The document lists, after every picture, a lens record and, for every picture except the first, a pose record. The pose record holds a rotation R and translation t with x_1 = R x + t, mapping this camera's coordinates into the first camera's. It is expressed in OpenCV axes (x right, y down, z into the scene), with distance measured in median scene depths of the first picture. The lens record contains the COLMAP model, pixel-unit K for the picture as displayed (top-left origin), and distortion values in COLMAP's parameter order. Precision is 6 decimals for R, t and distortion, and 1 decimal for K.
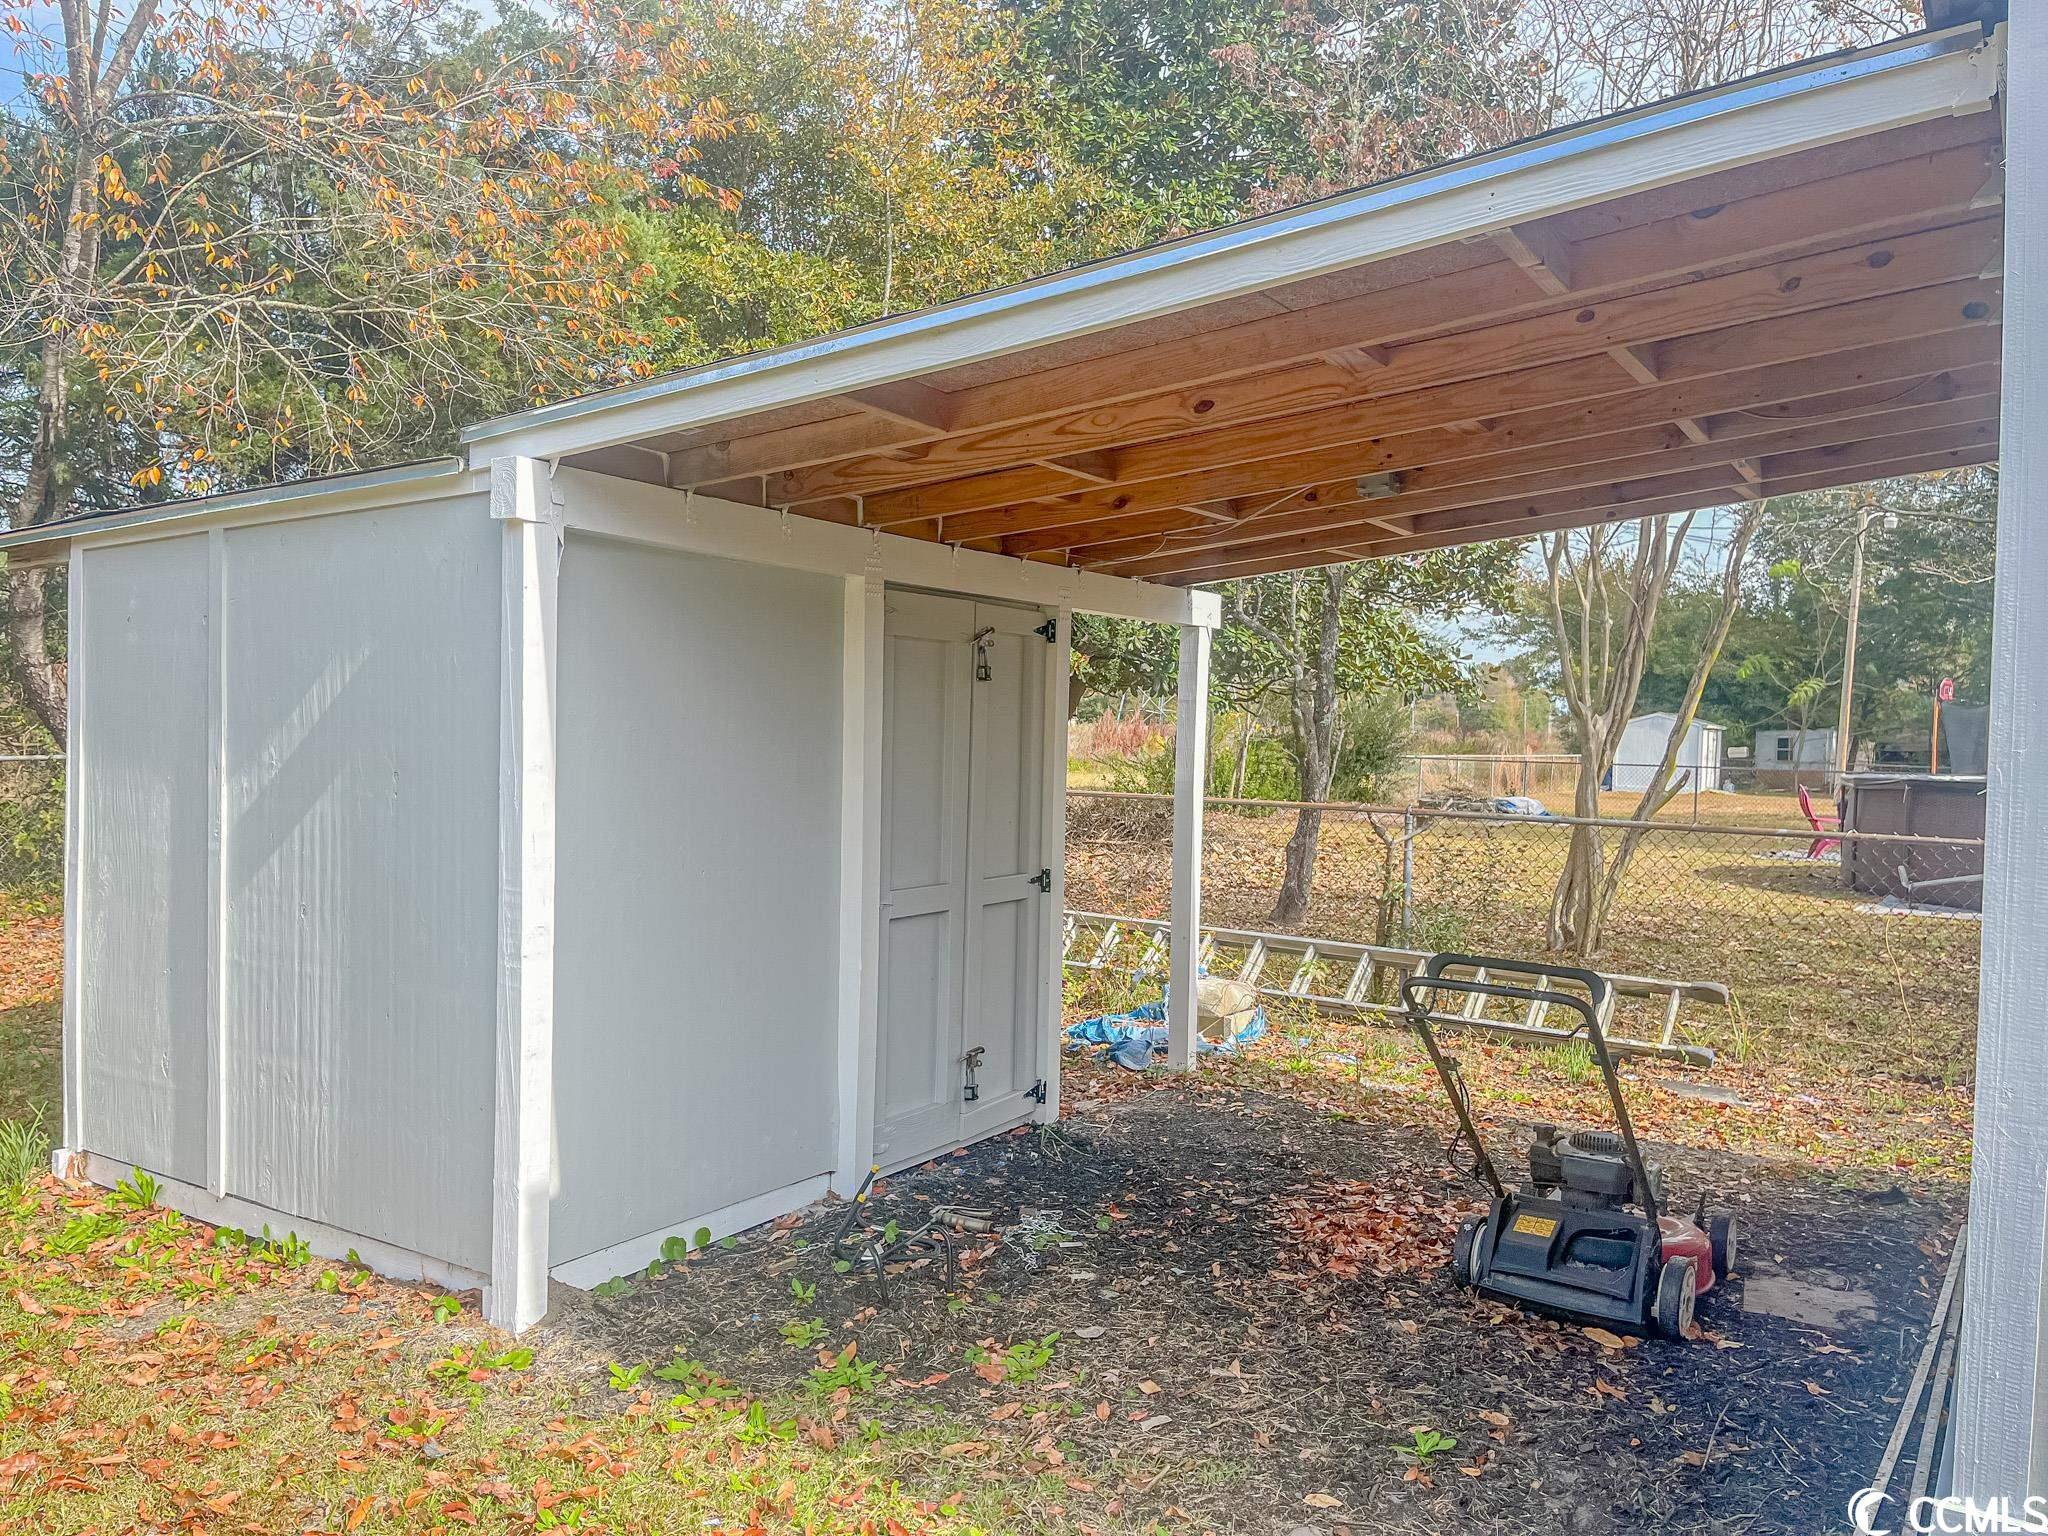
lens RADIAL K [[1551.6, 0, 1024.0], [0, 1551.6, 768.0], [0, 0, 1]] dist [-0.005690, -0.001622]
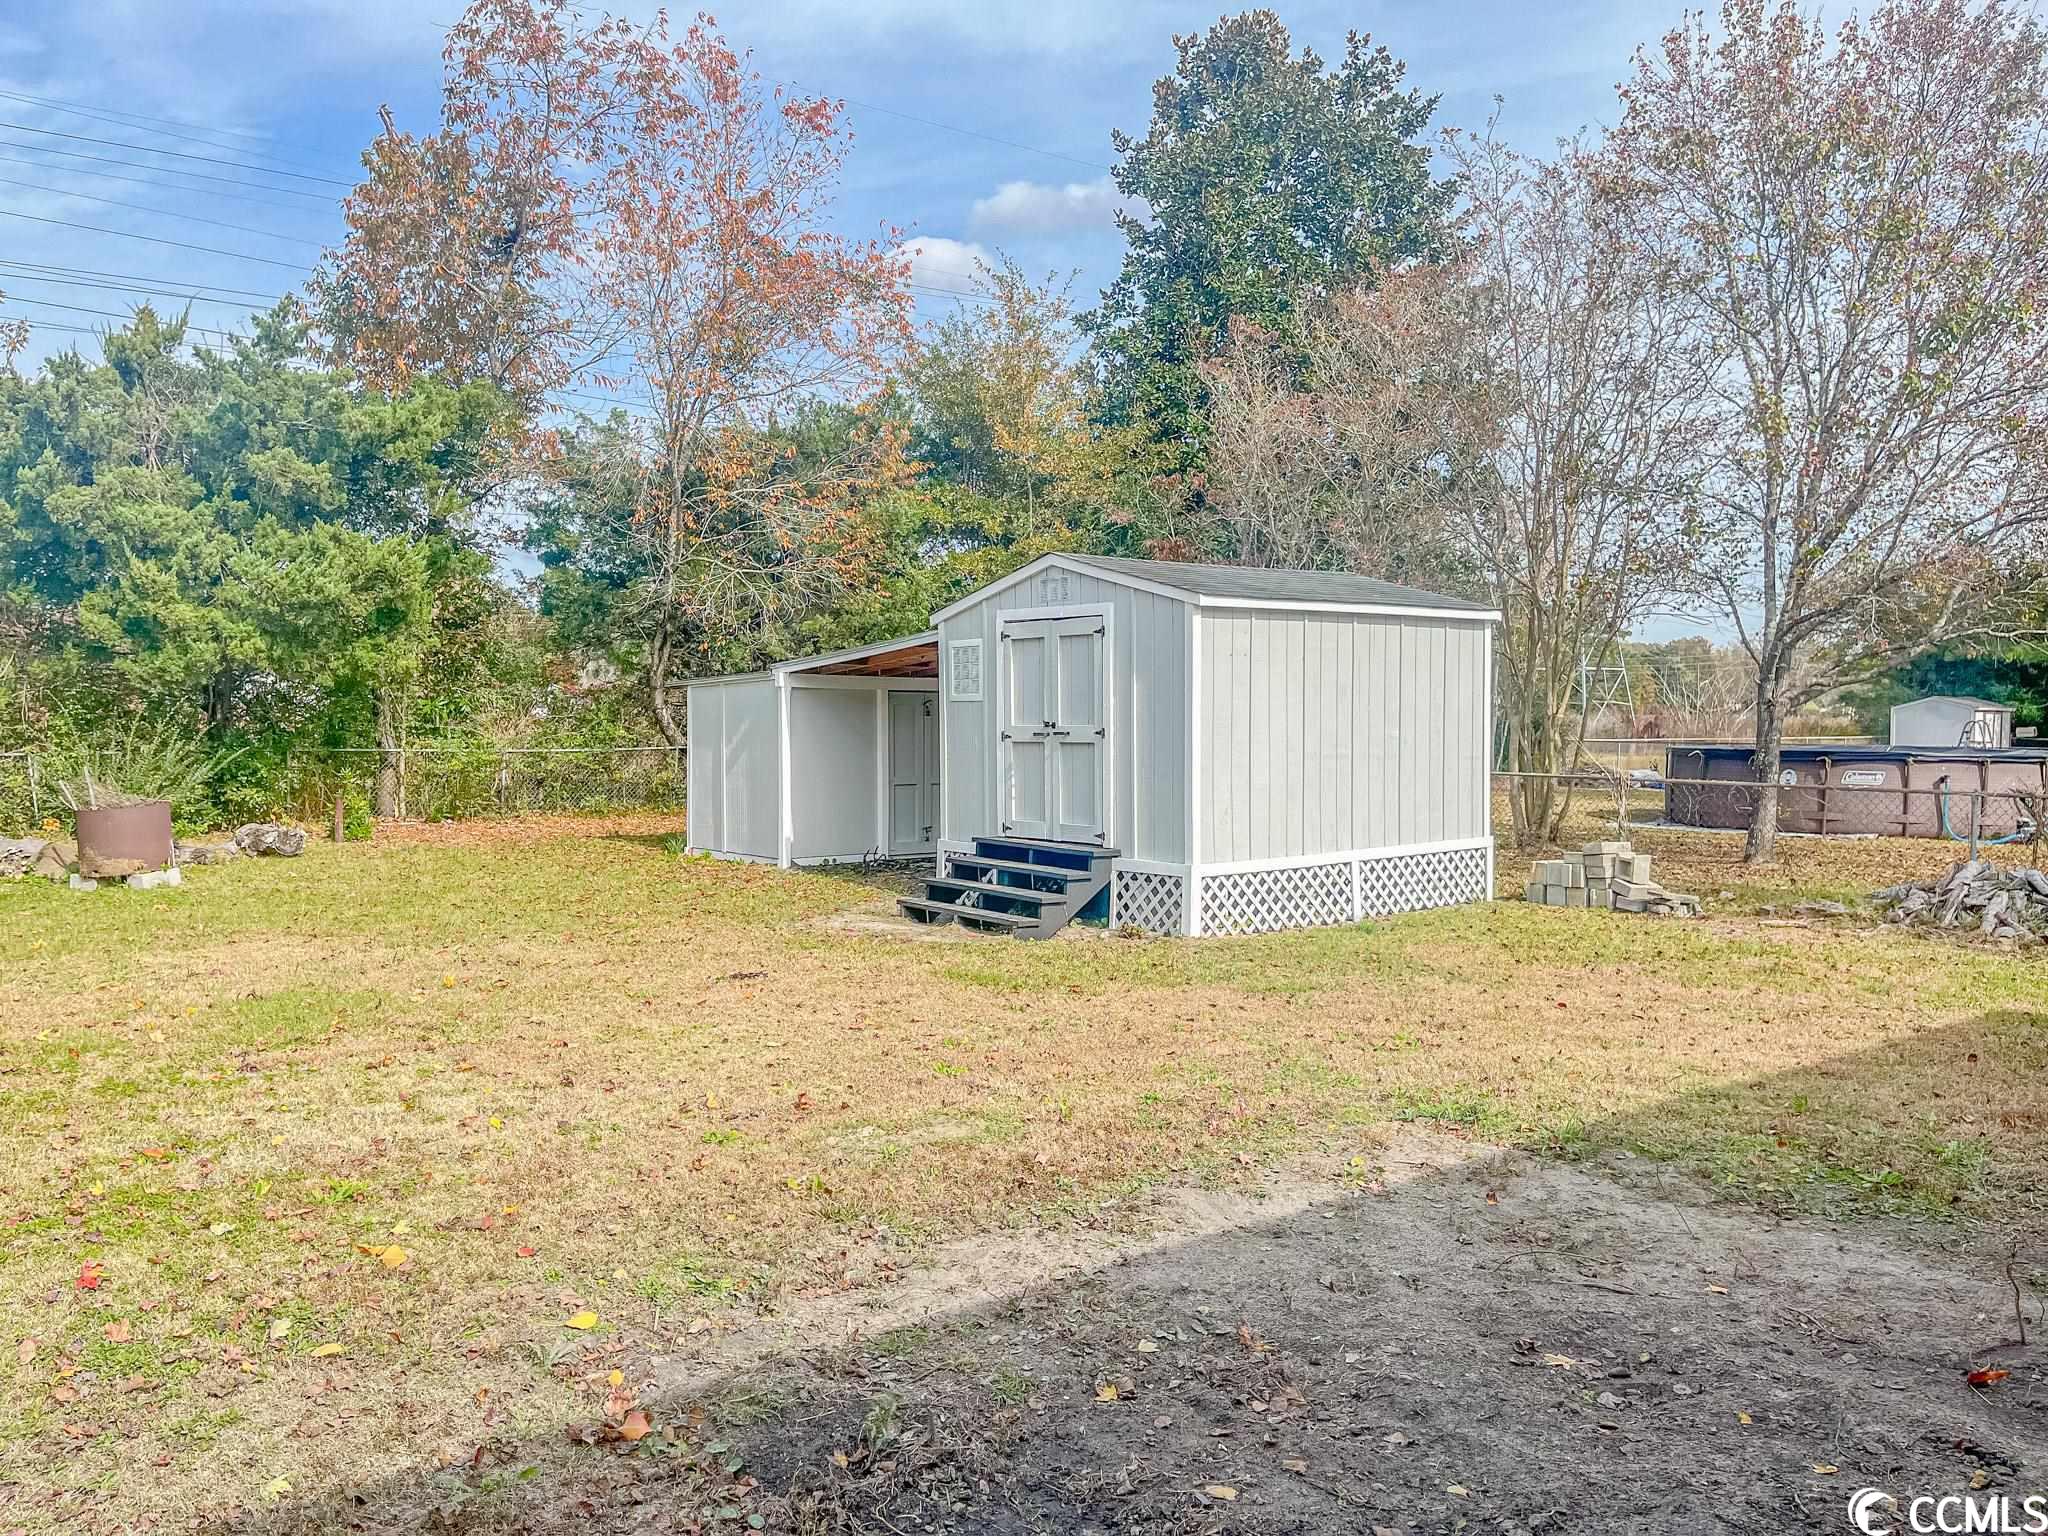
lens RADIAL K [[1570.9, 0, 1028.7], [0, 1570.9, 759.0], [0, 0, 1]] dist [0.072496, -0.089019]
pose [[0.956874, -0.012495, -0.290233, 1.335895], [0.010850, 0.999915, -0.007277, 0.072798], [0.290299, 0.003814, 0.956928, -2.510625]]
